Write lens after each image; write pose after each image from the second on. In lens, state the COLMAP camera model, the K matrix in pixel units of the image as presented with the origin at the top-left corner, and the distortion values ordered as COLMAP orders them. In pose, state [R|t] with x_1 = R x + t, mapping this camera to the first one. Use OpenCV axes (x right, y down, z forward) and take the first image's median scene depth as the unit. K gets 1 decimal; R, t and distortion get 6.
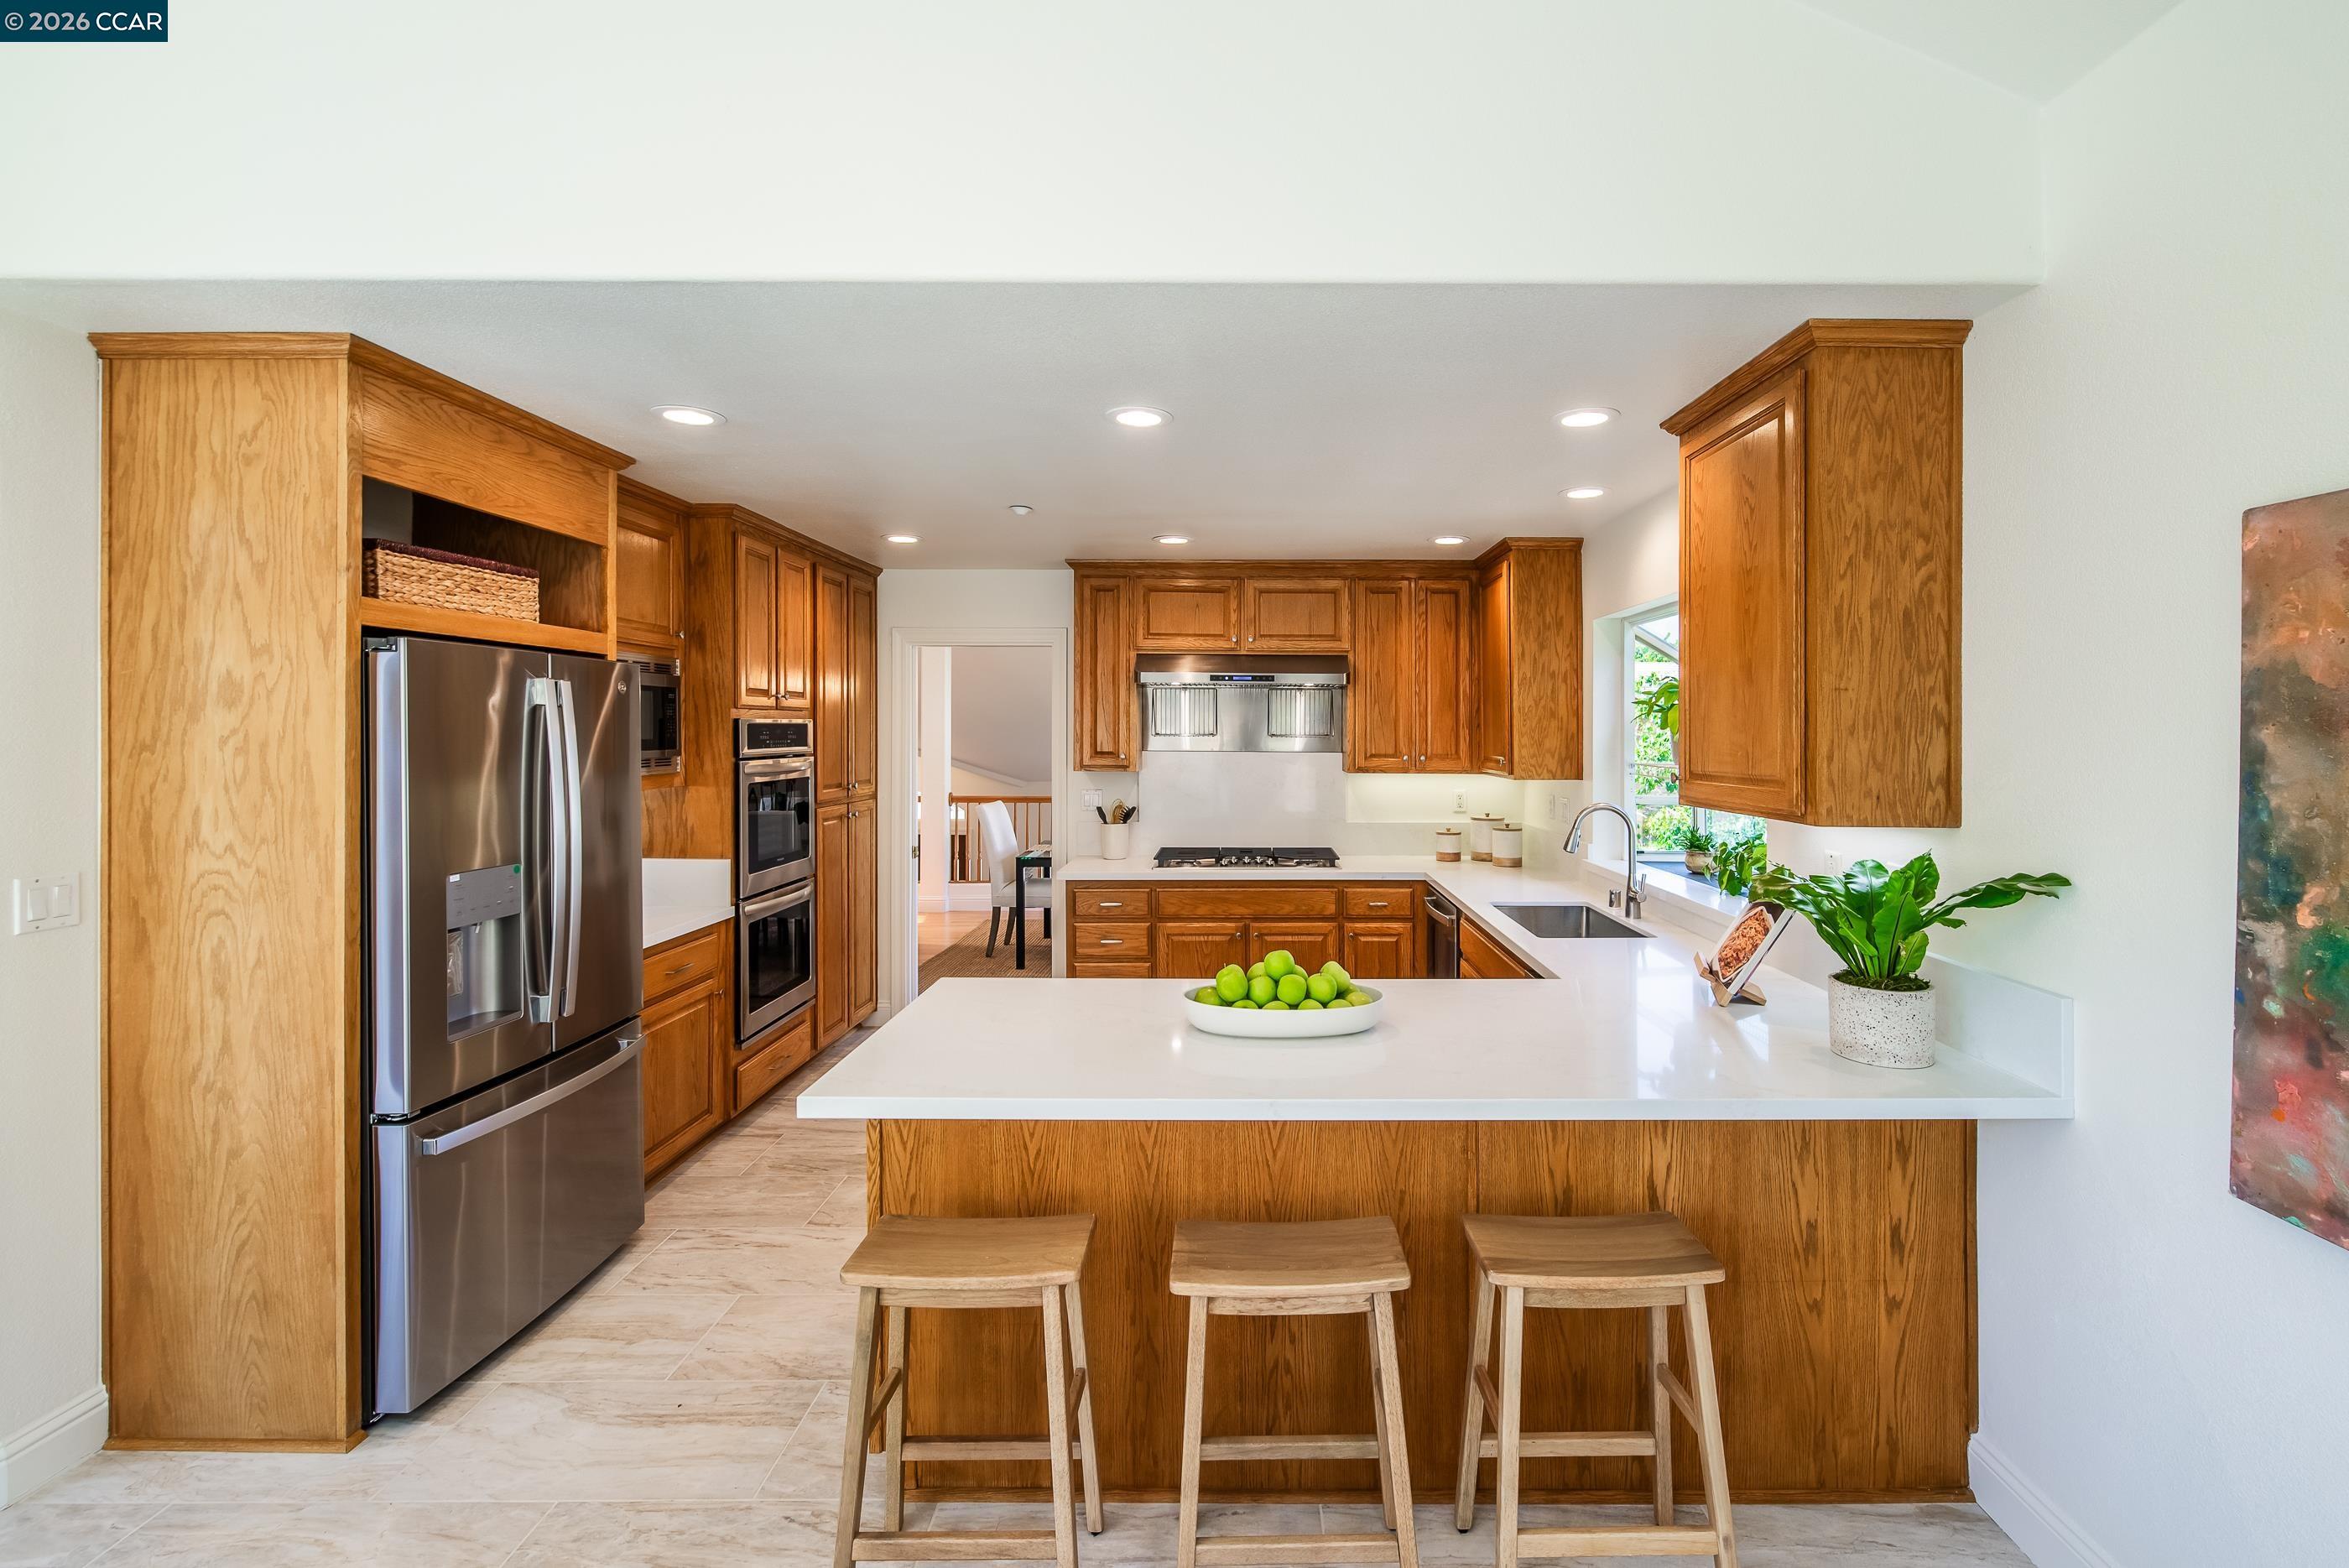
lens RADIAL K [[1036.5, 0, 1235.8], [0, 1036.5, 725.9], [0, 0, 1]] dist [0.004822, 0.000949]
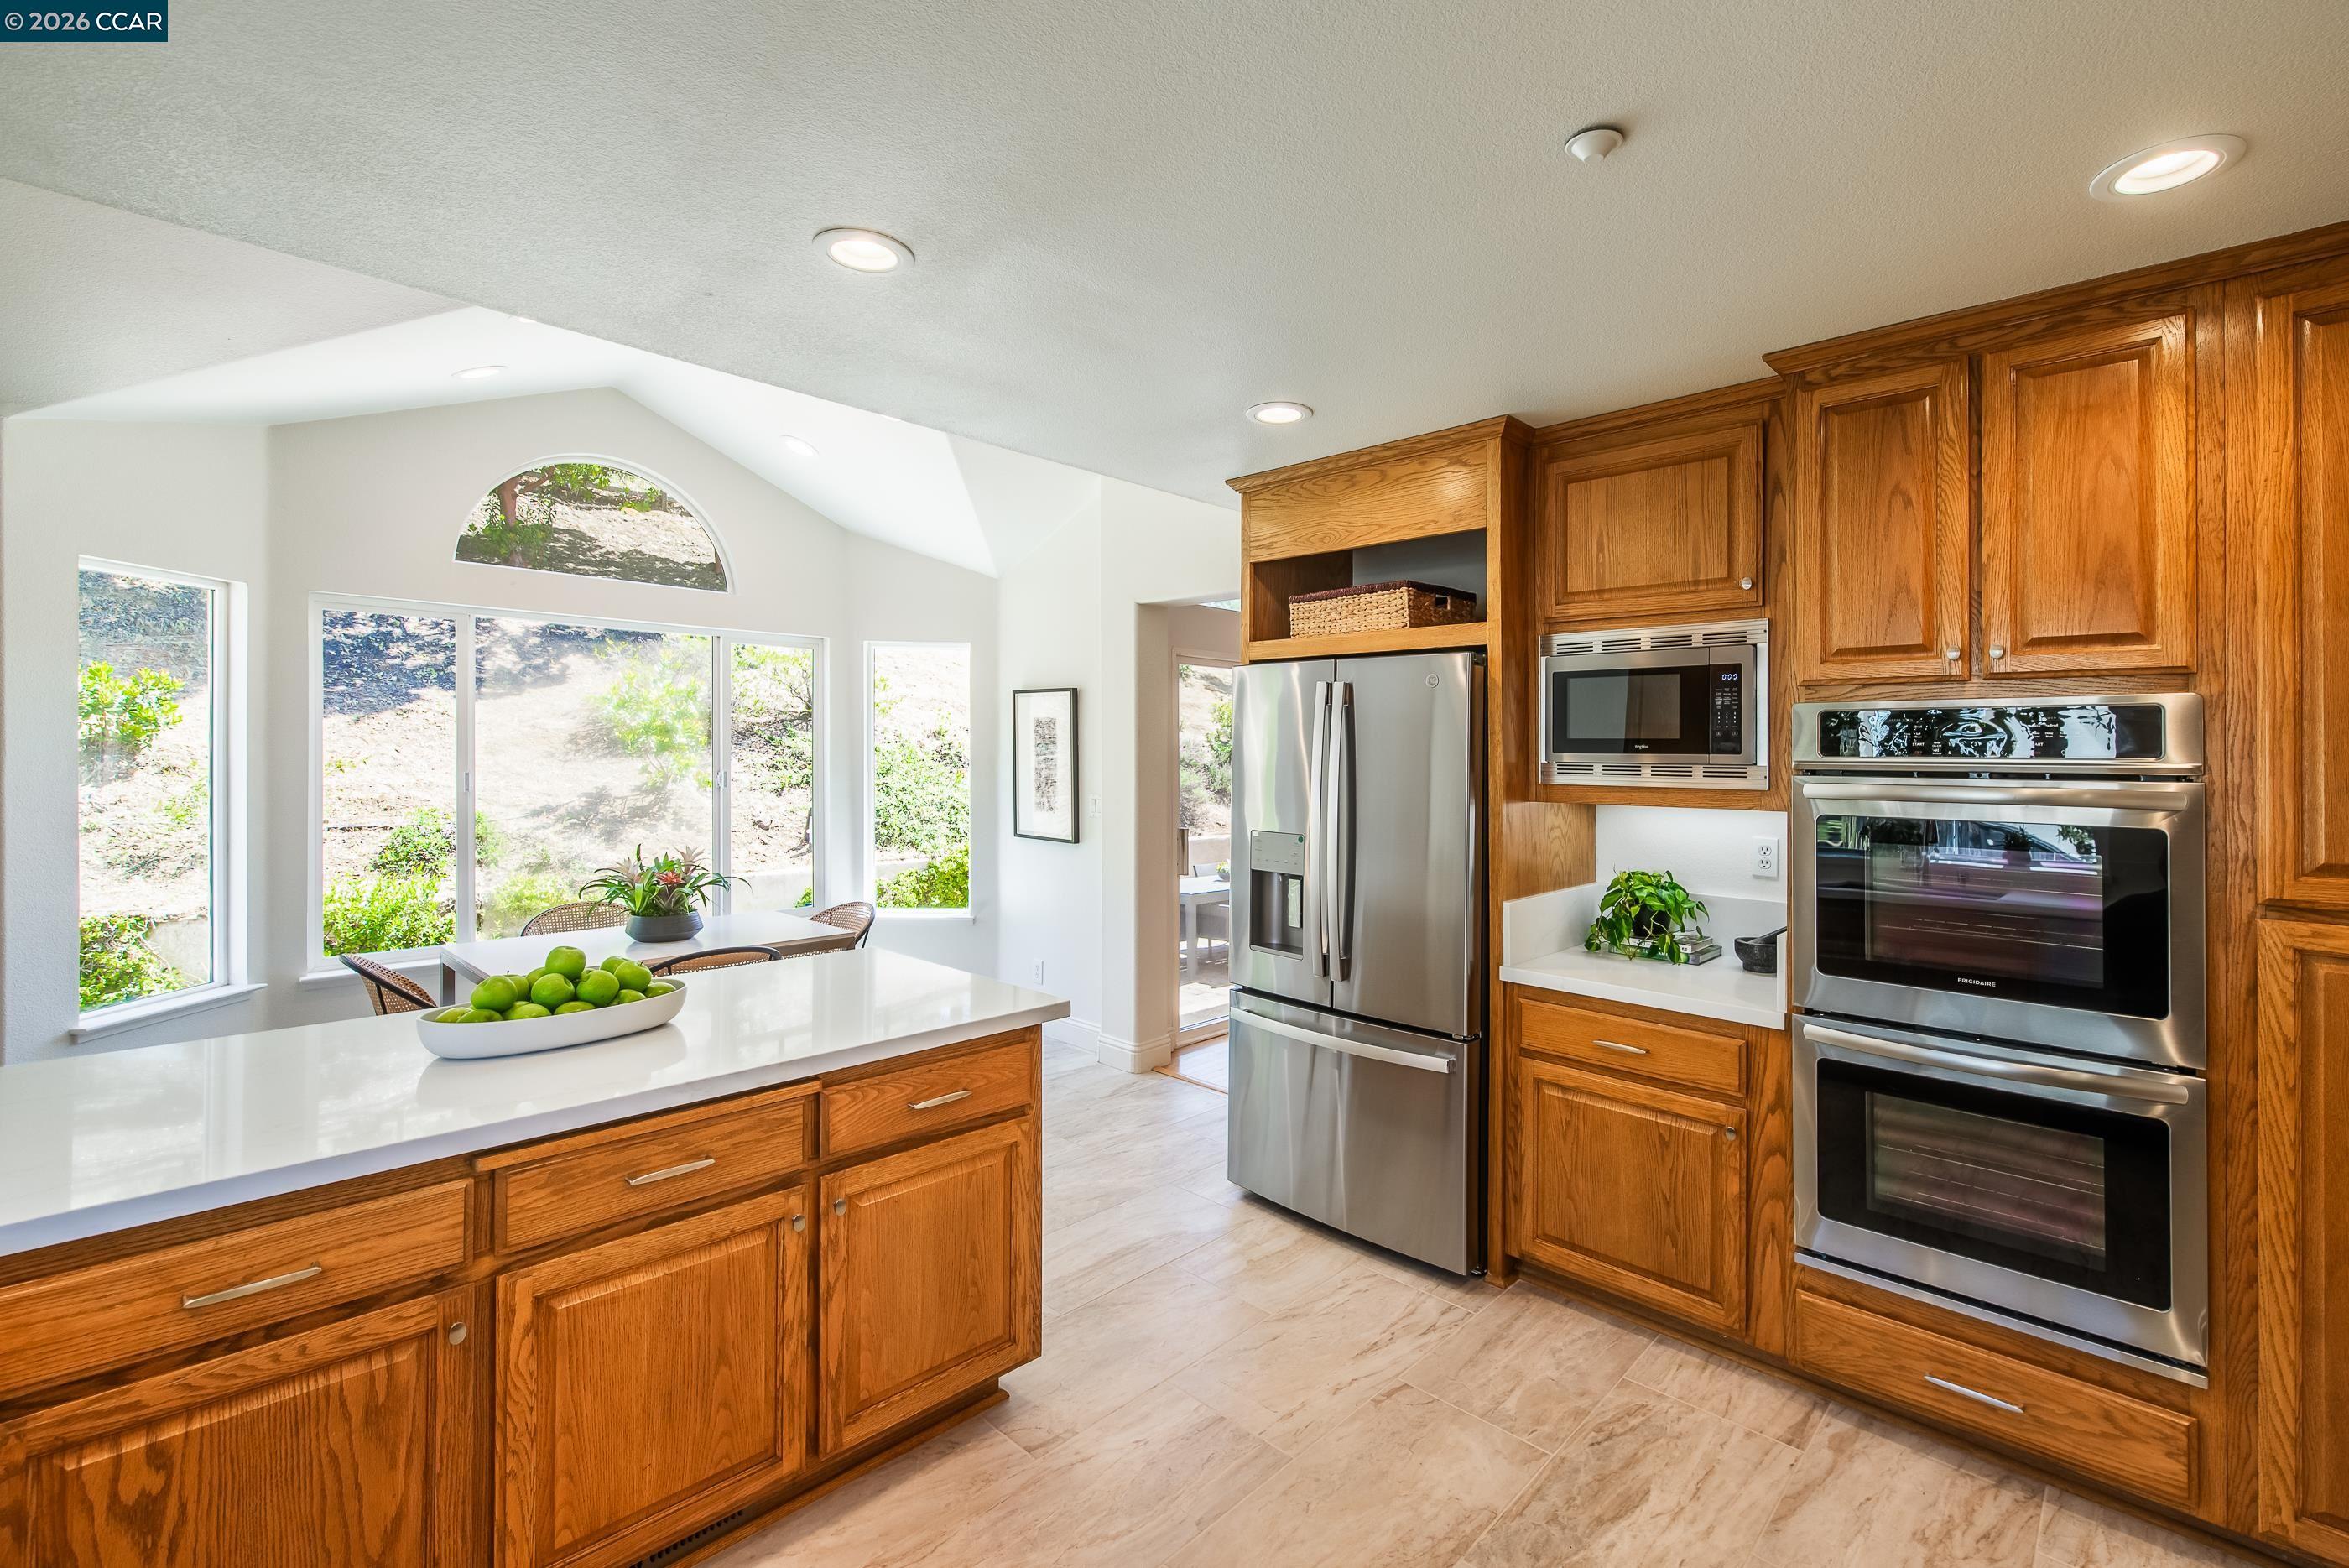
lens RADIAL K [[1036.5, 0, 1211.8], [0, 1036.5, 747.8], [0, 0, 1]] dist [0.004822, 0.000949]
pose [[-0.678430, -0.016587, -0.734478, 0.321435], [-0.013286, 0.999859, -0.010309, 0.050910], [0.734545, 0.002765, -0.678554, 1.947073]]
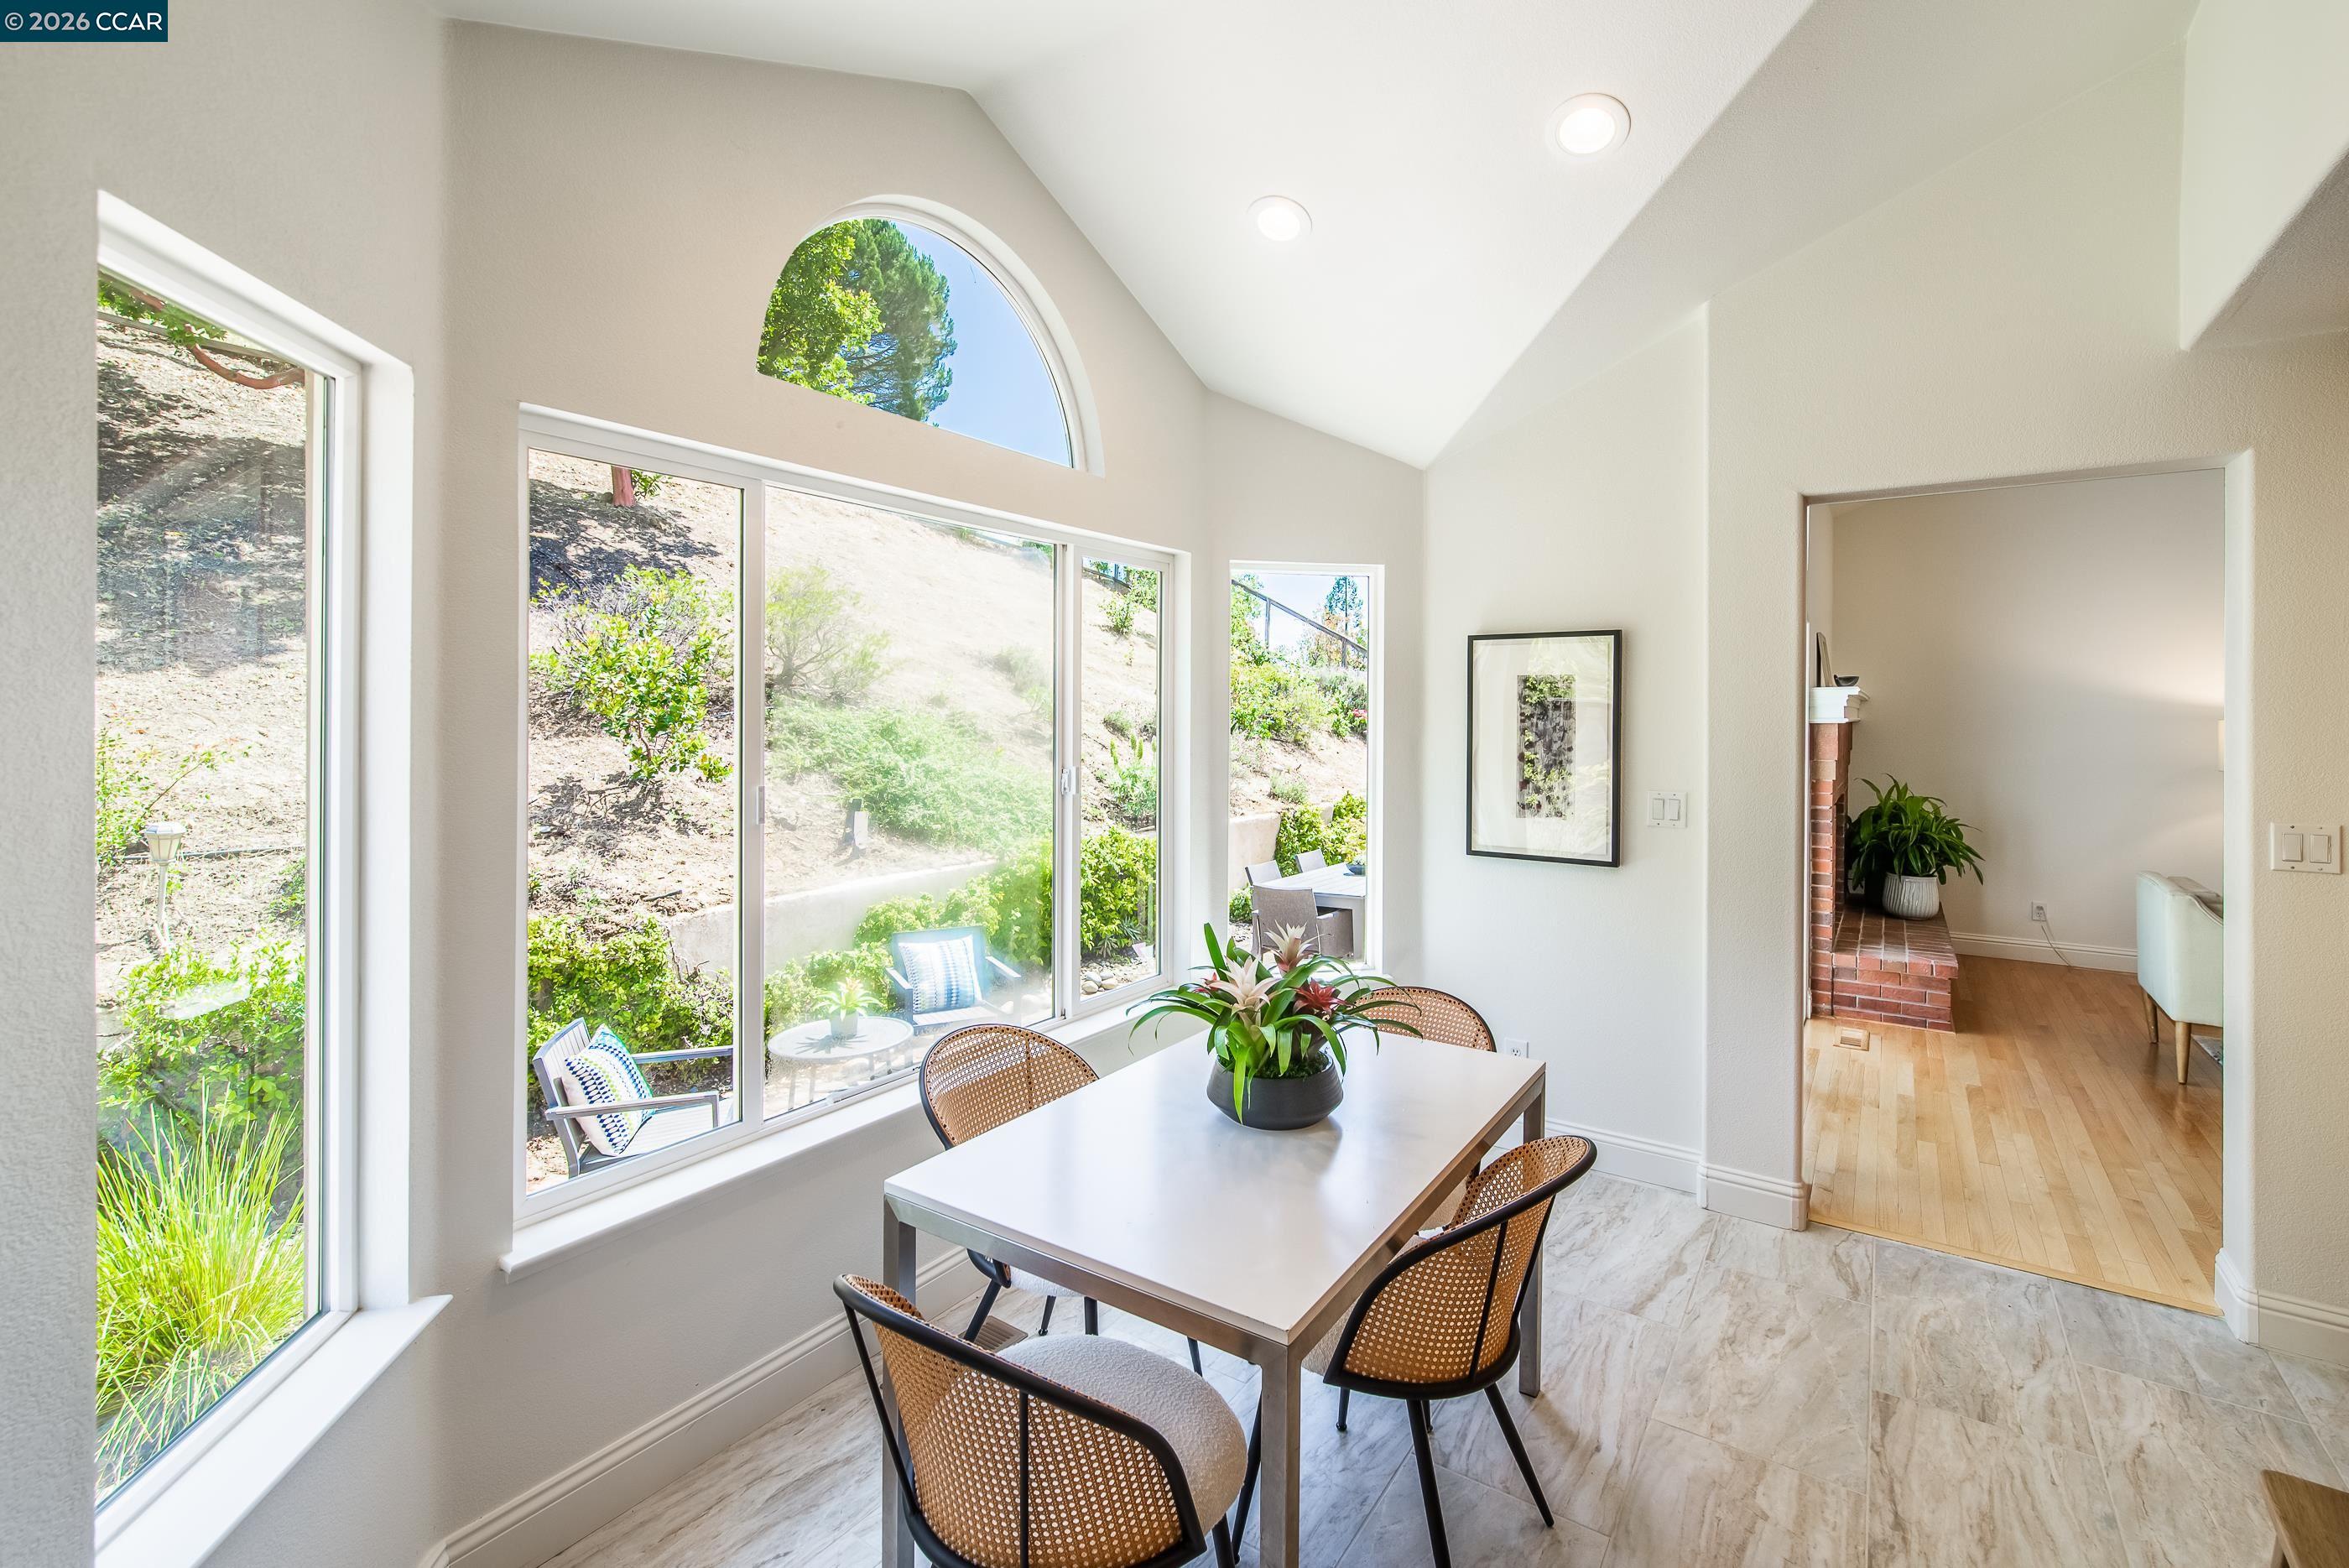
lens RADIAL K [[1036.5, 0, 1186.2], [0, 1036.5, 716.2], [0, 0, 1]] dist [0.004822, 0.000949]
pose [[-0.557656, -0.005213, -0.830056, 0.428247], [0.000044, 0.999980, -0.006309, 0.034528], [0.830072, -0.003555, -0.557644, 0.588217]]
